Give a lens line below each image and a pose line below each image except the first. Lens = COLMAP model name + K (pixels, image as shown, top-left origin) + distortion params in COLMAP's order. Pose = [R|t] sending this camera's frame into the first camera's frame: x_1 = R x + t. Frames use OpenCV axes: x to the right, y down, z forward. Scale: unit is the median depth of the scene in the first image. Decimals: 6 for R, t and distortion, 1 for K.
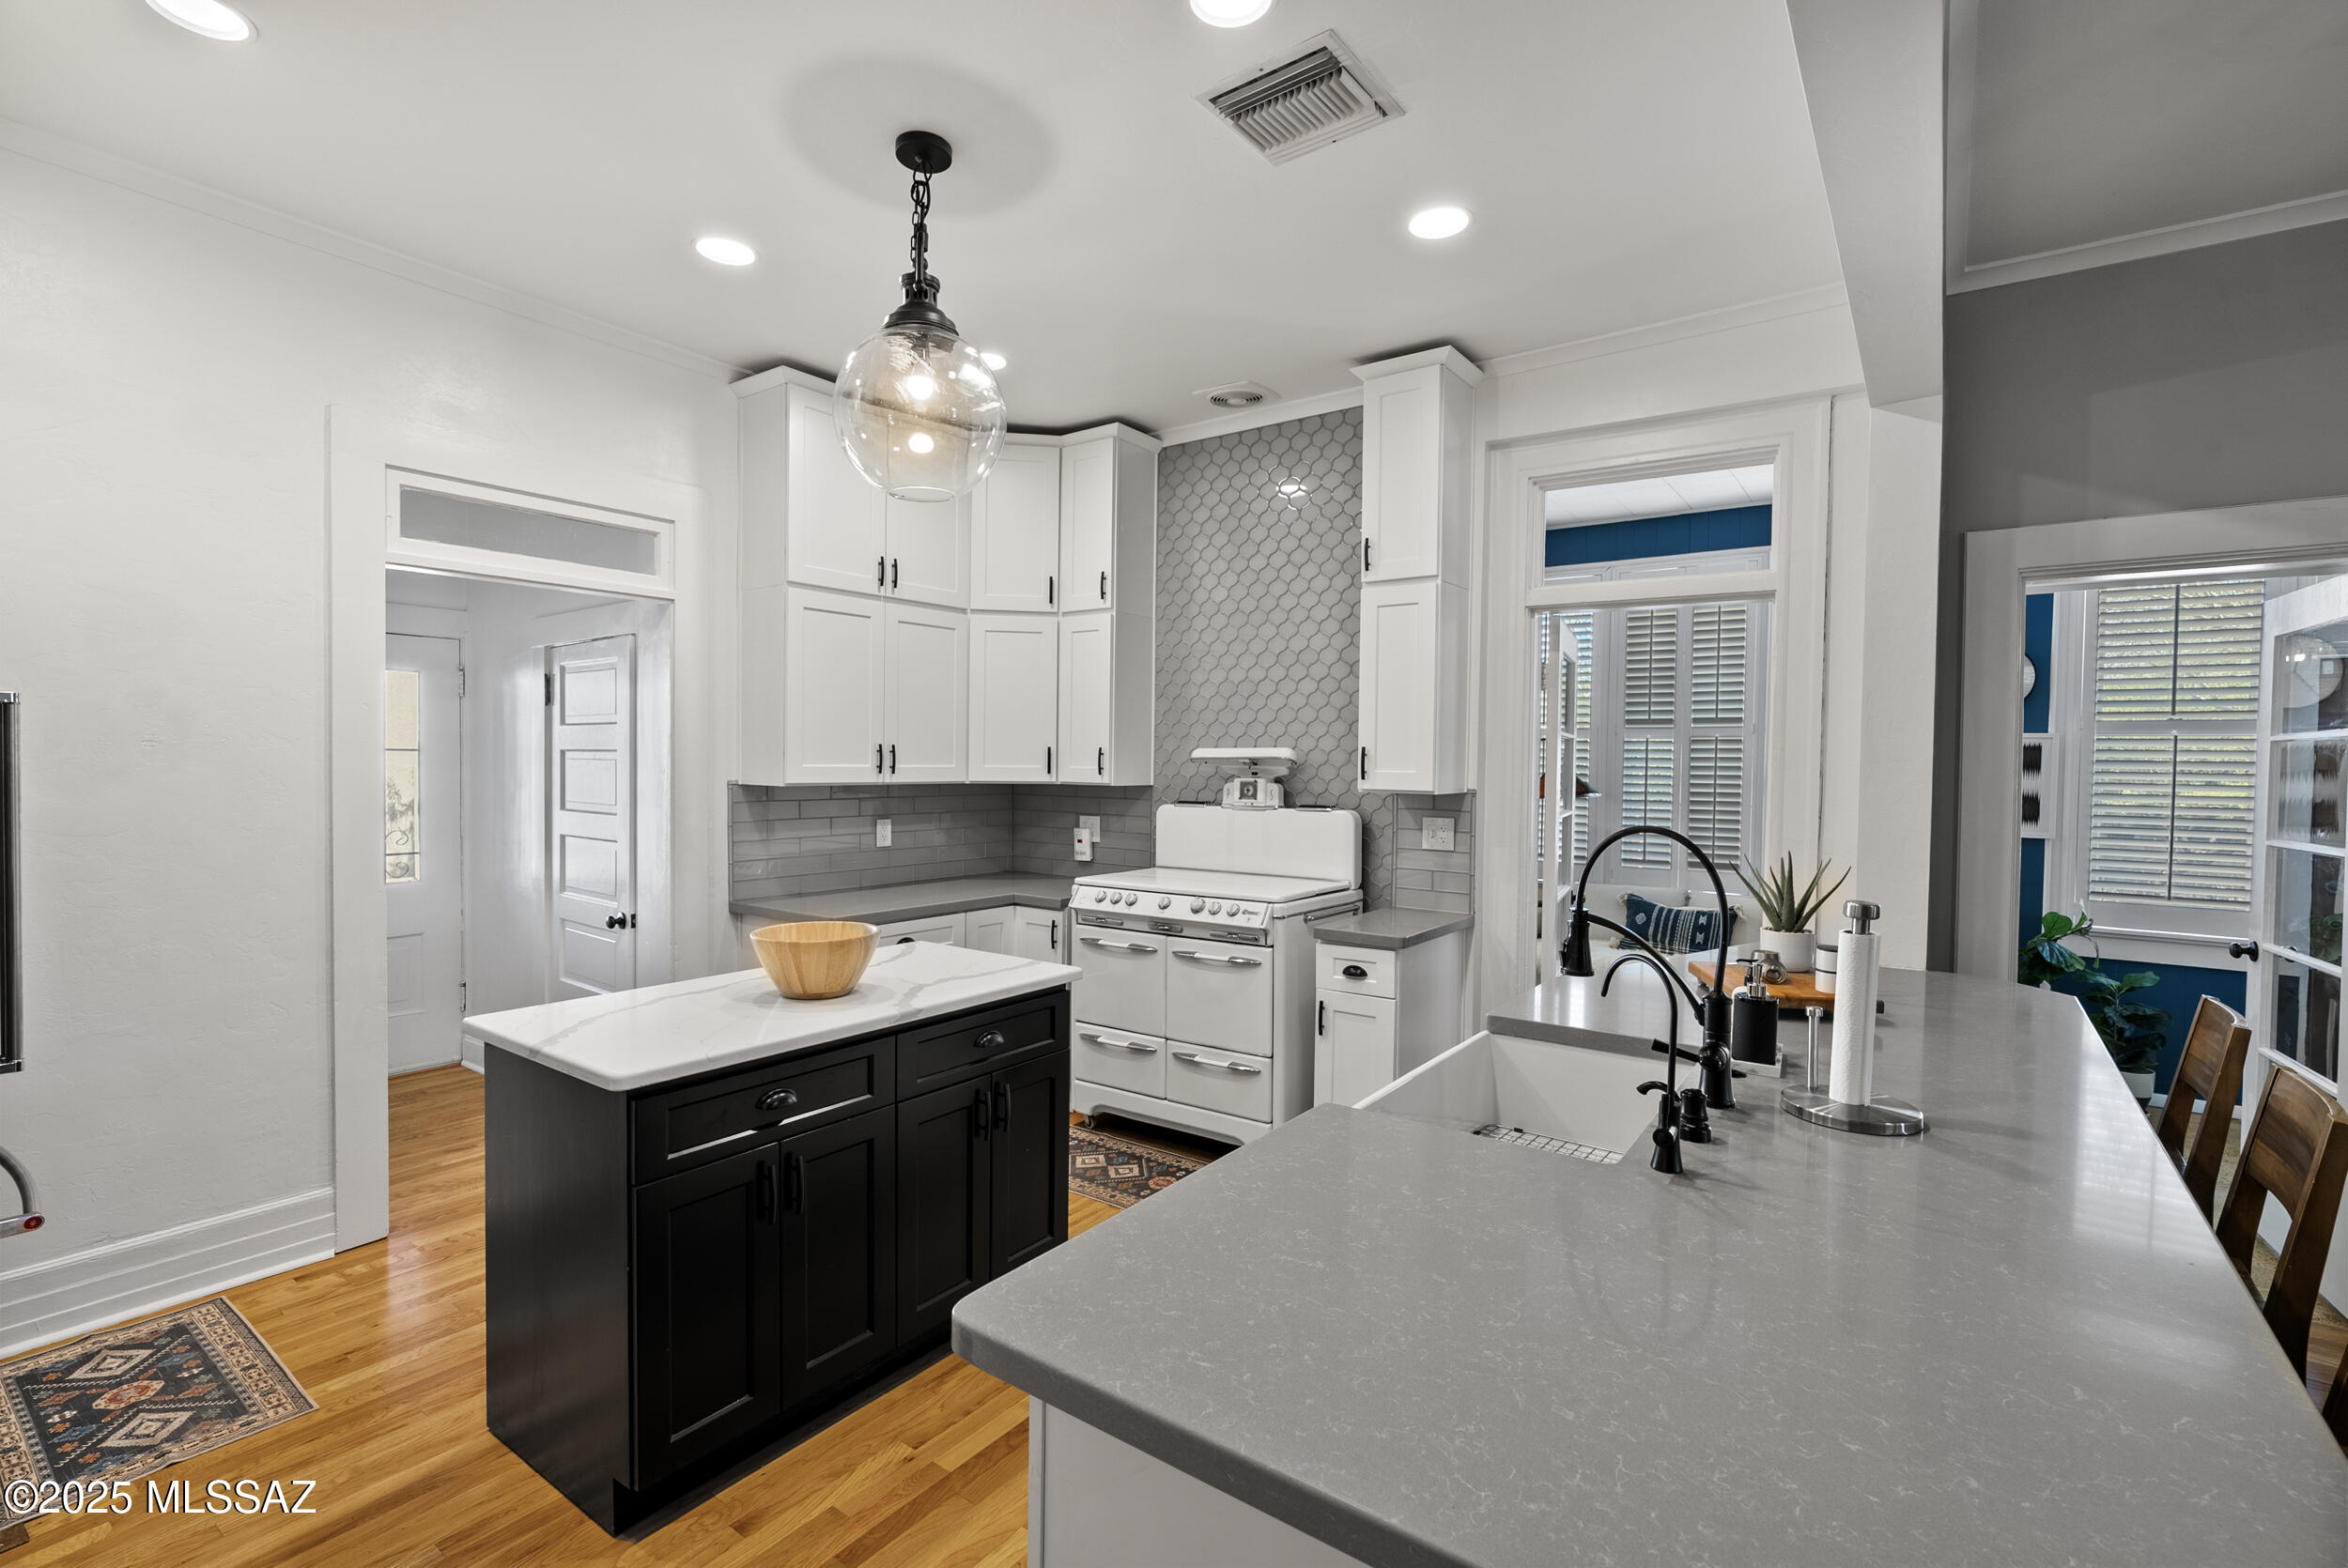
lens RADIAL K [[1058.8, 0, 1174.0], [0, 1058.8, 784.0], [0, 0, 1]] dist [-0.002020, 0.000655]
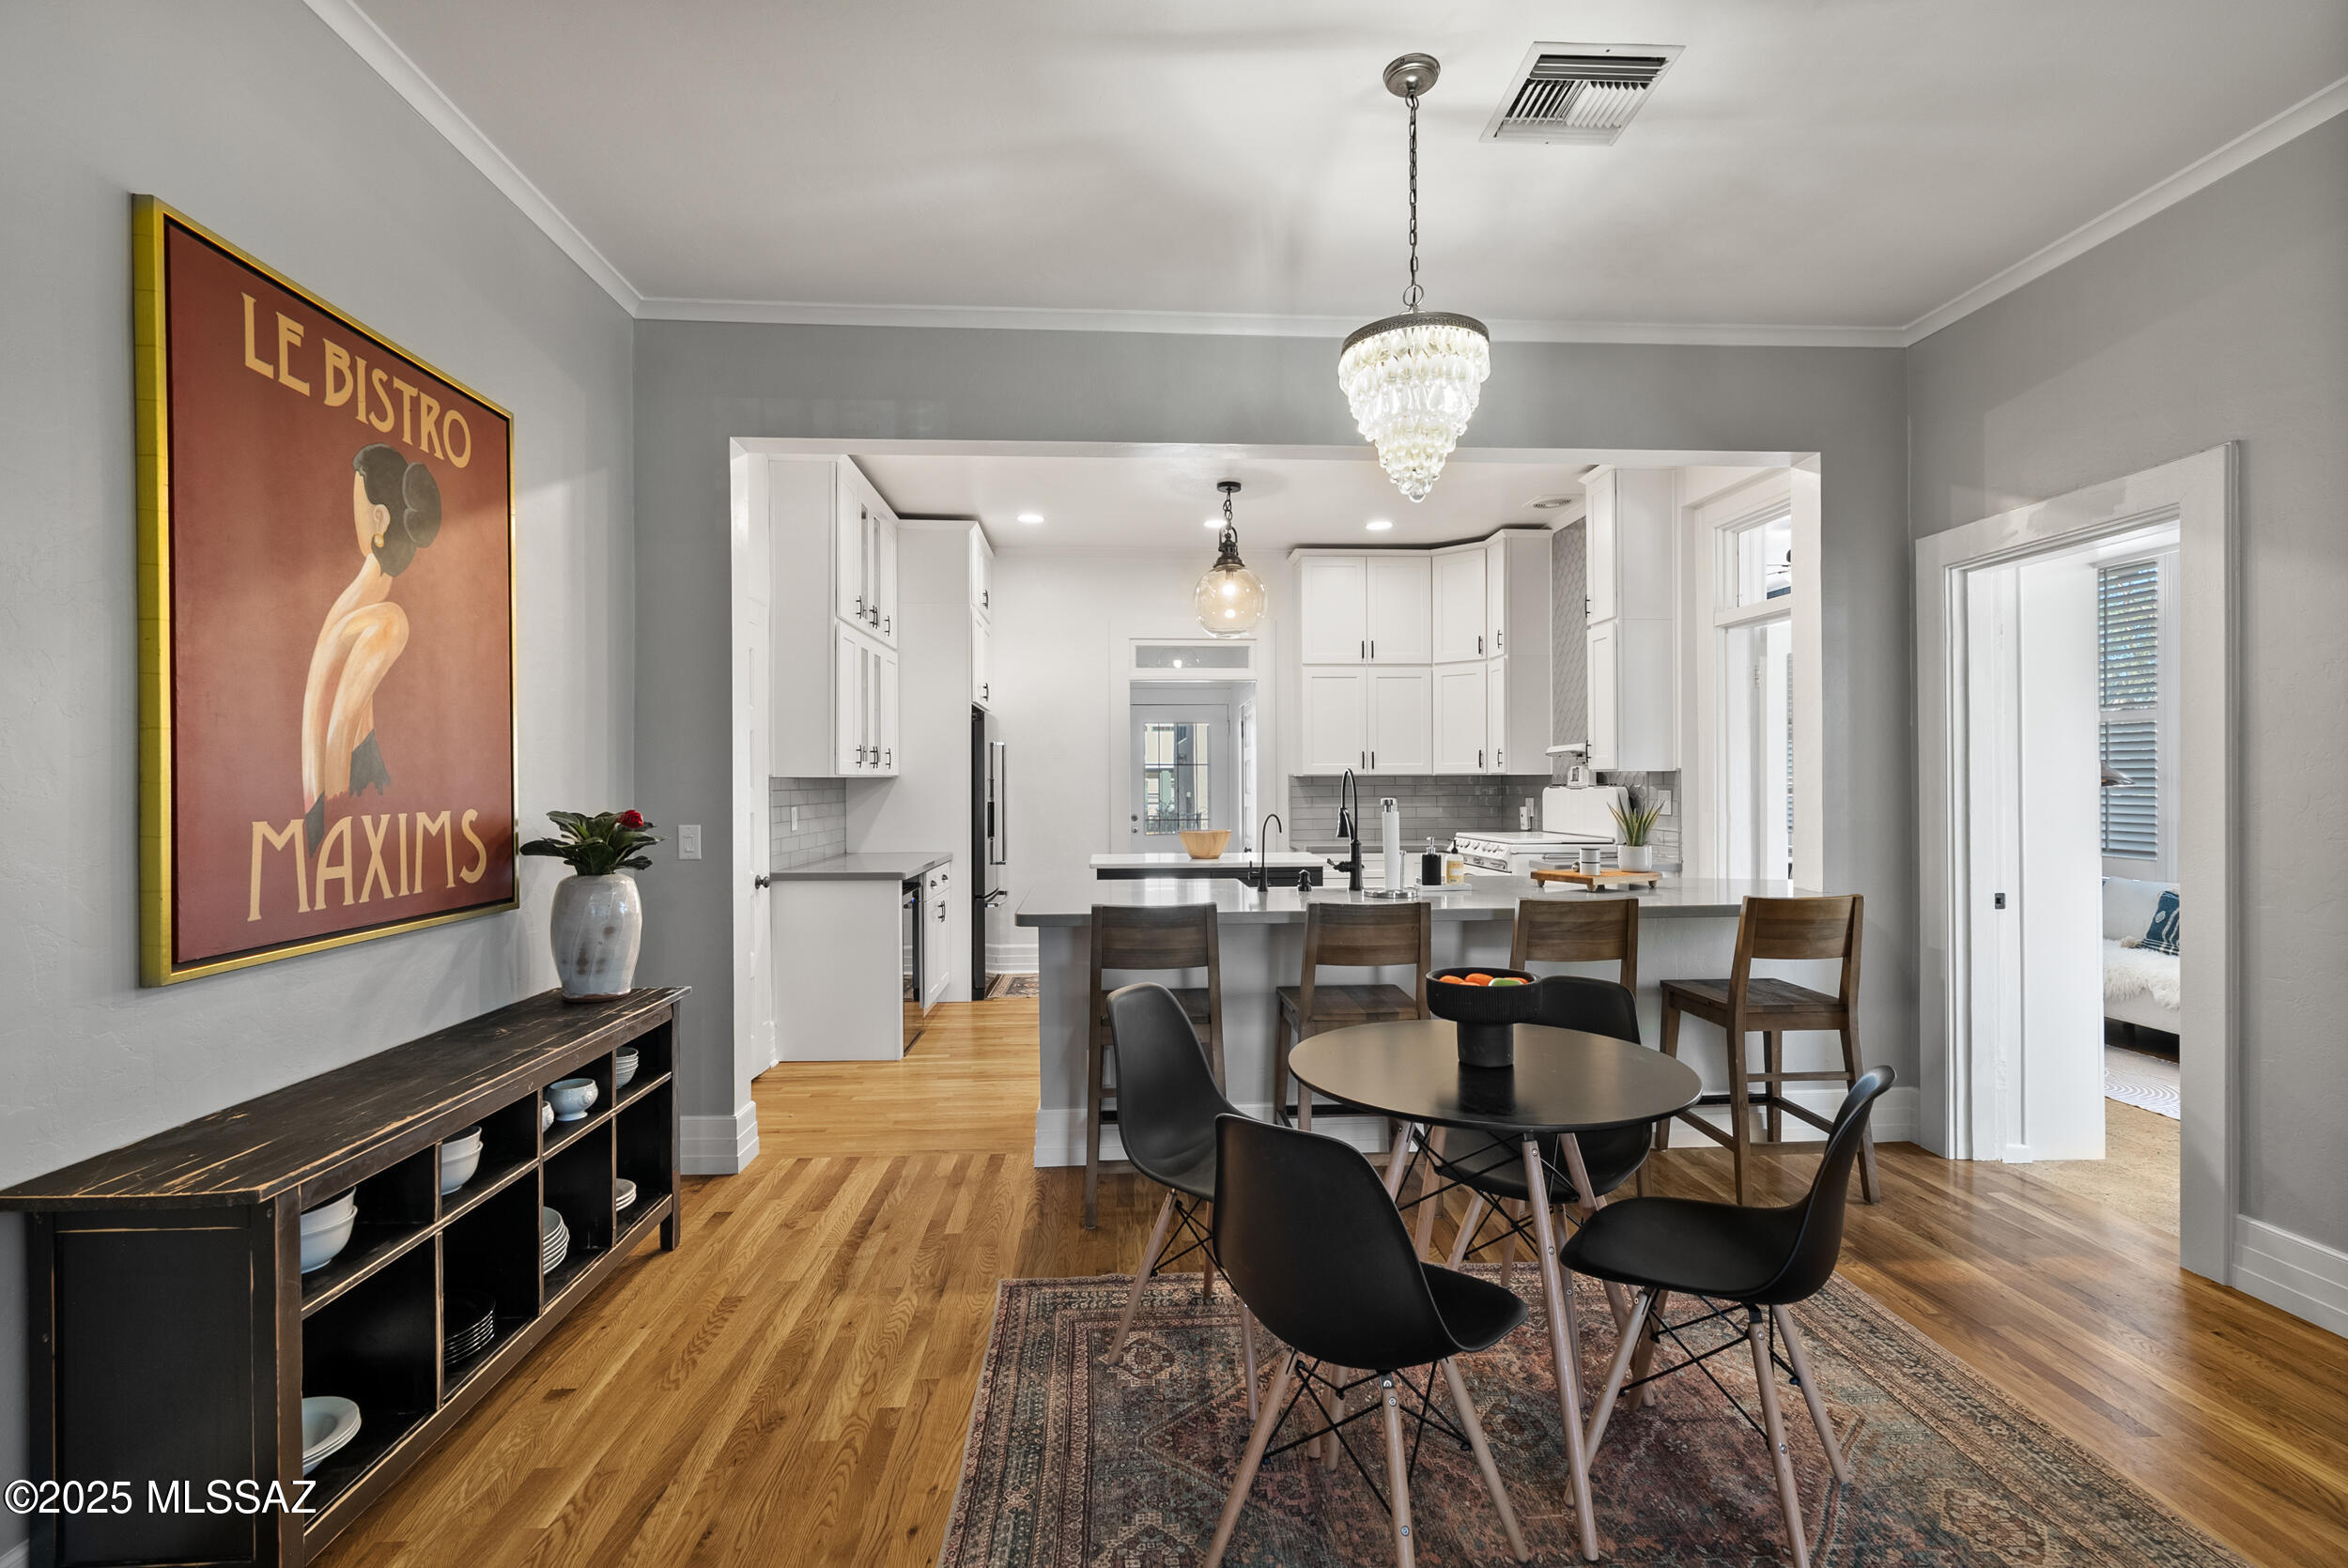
lens RADIAL K [[1058.8, 0, 1174.0], [0, 1058.8, 784.0], [0, 0, 1]] dist [-0.002020, 0.000655]
pose [[0.635720, -0.013105, -0.771809, 0.857309], [-0.007089, 0.999715, -0.022813, 0.056427], [0.771887, 0.019974, 0.635445, -0.313075]]
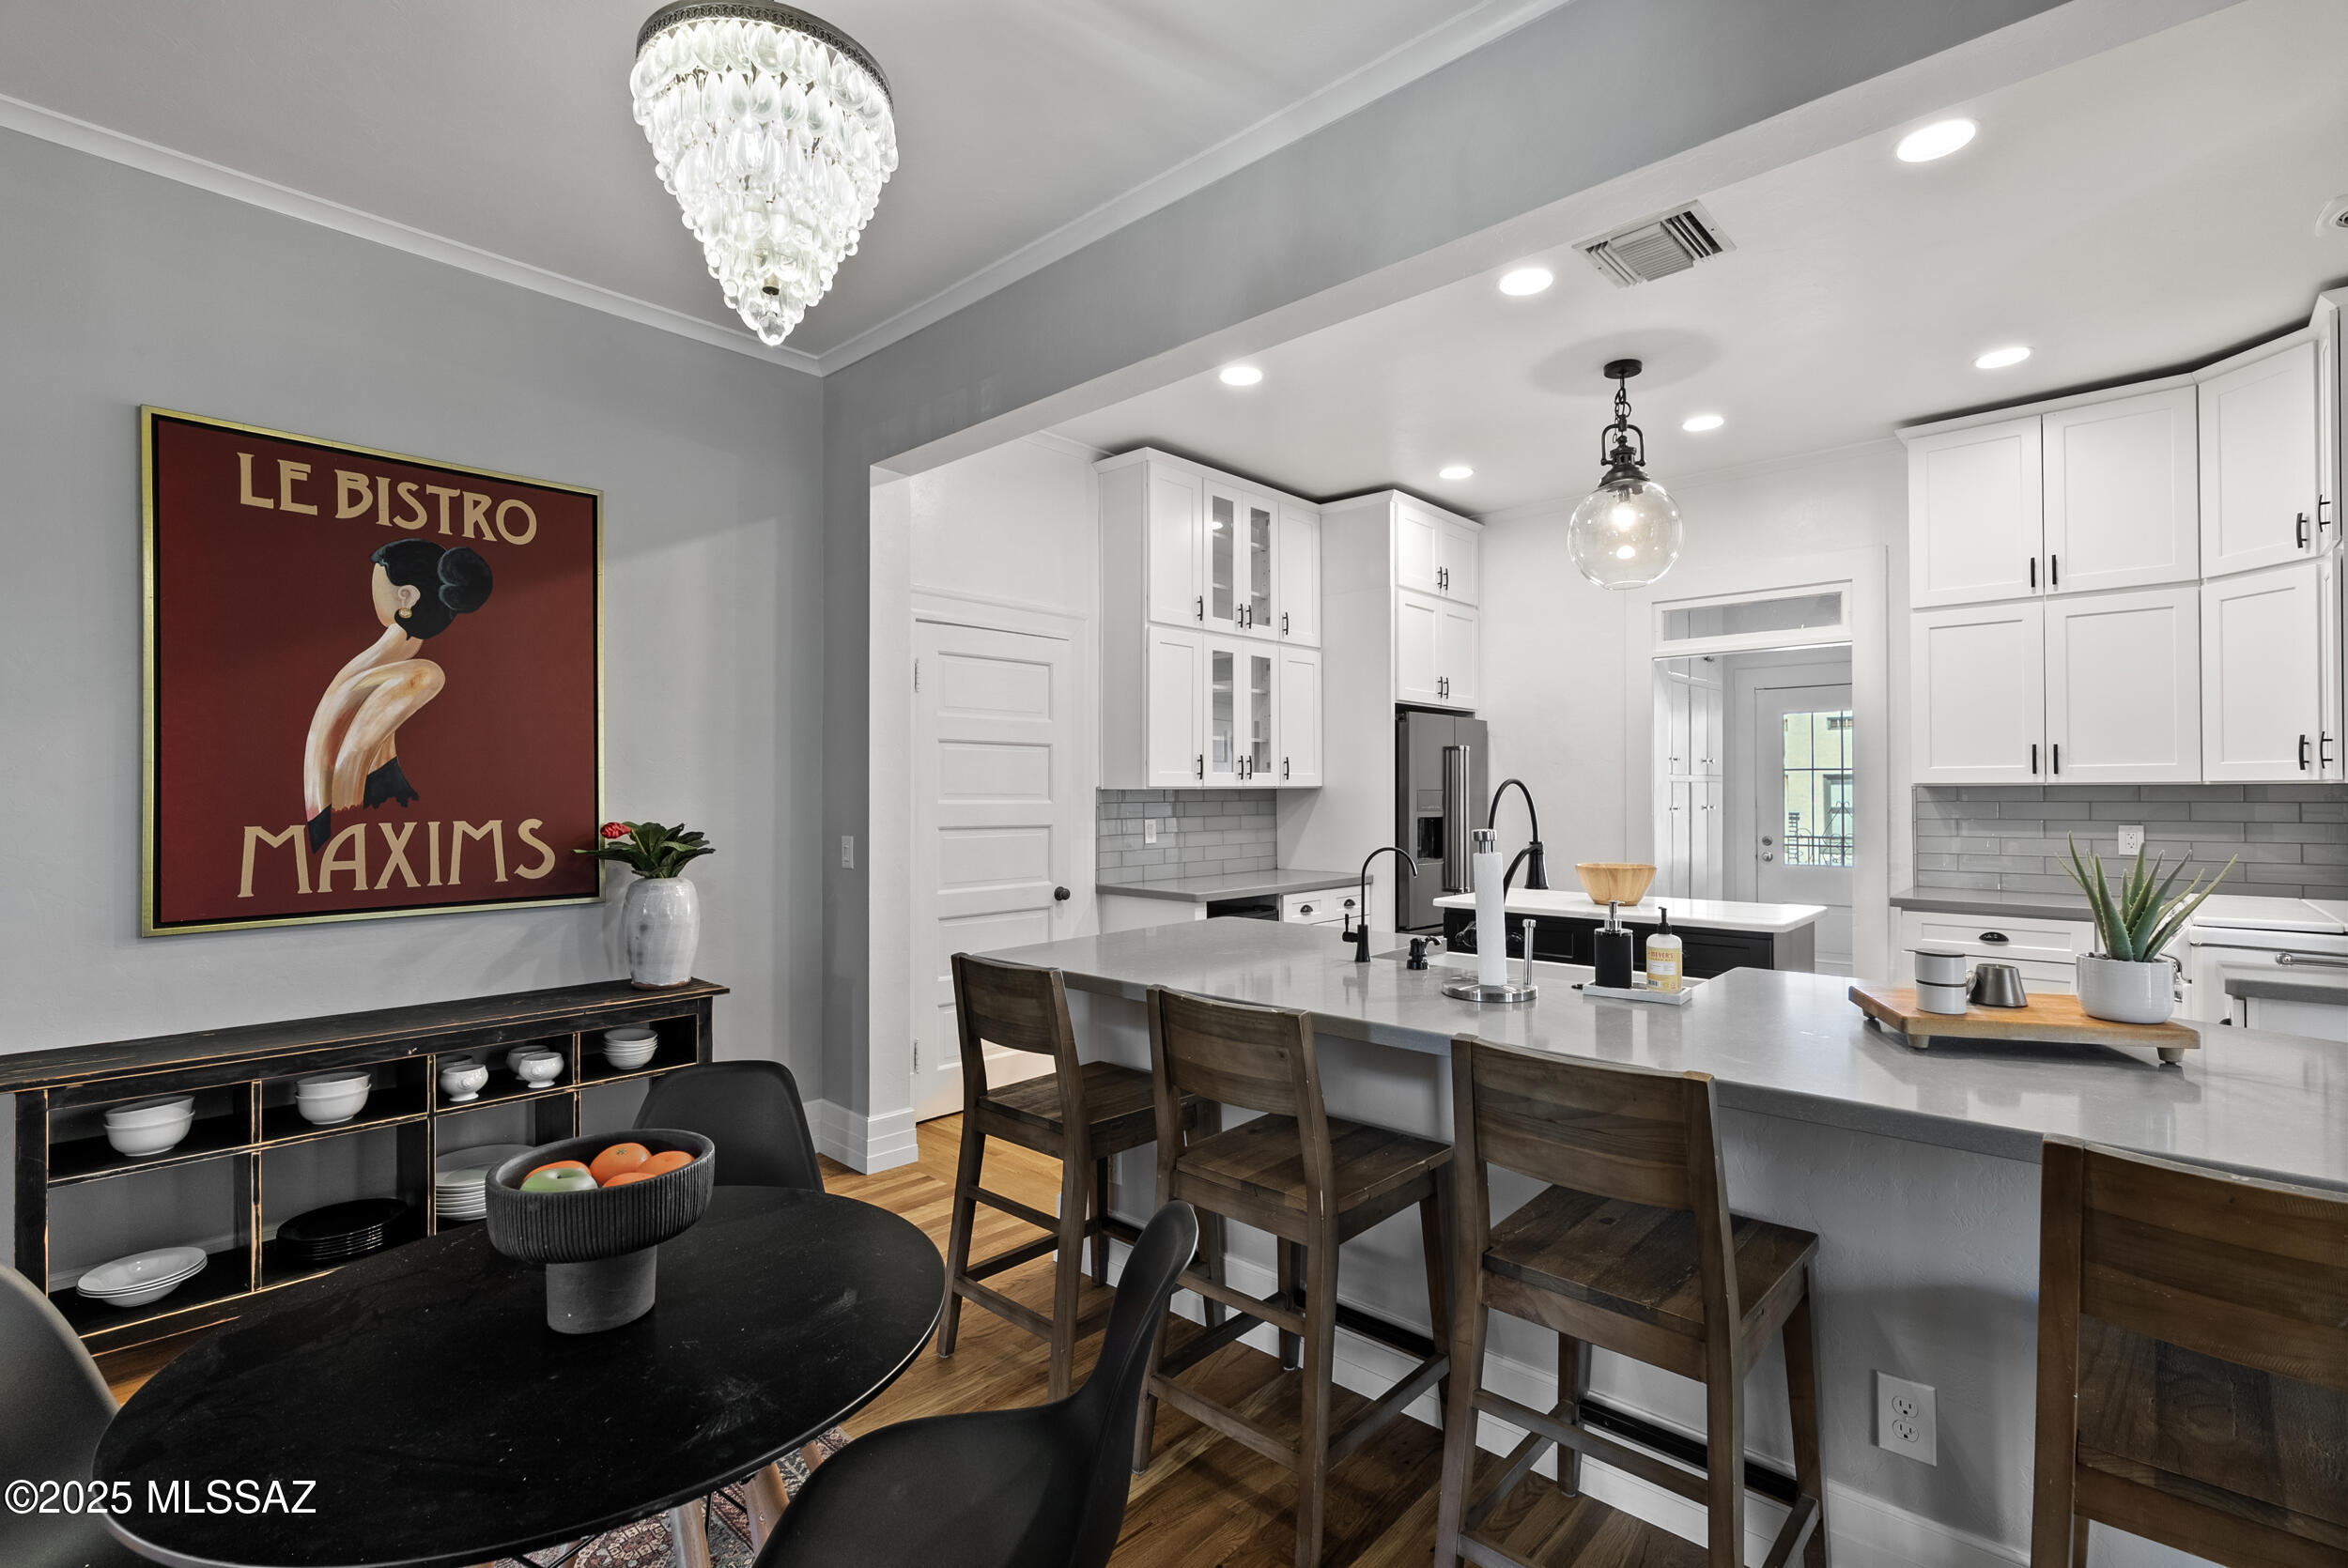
lens RADIAL K [[1058.8, 0, 1174.0], [0, 1058.8, 784.0], [0, 0, 1]] dist [-0.002020, 0.000655]
pose [[-0.110799, -0.017559, -0.993688, 0.826882], [-0.023902, 0.999602, -0.014999, 0.035010], [0.993555, 0.022089, -0.111175, 0.314141]]
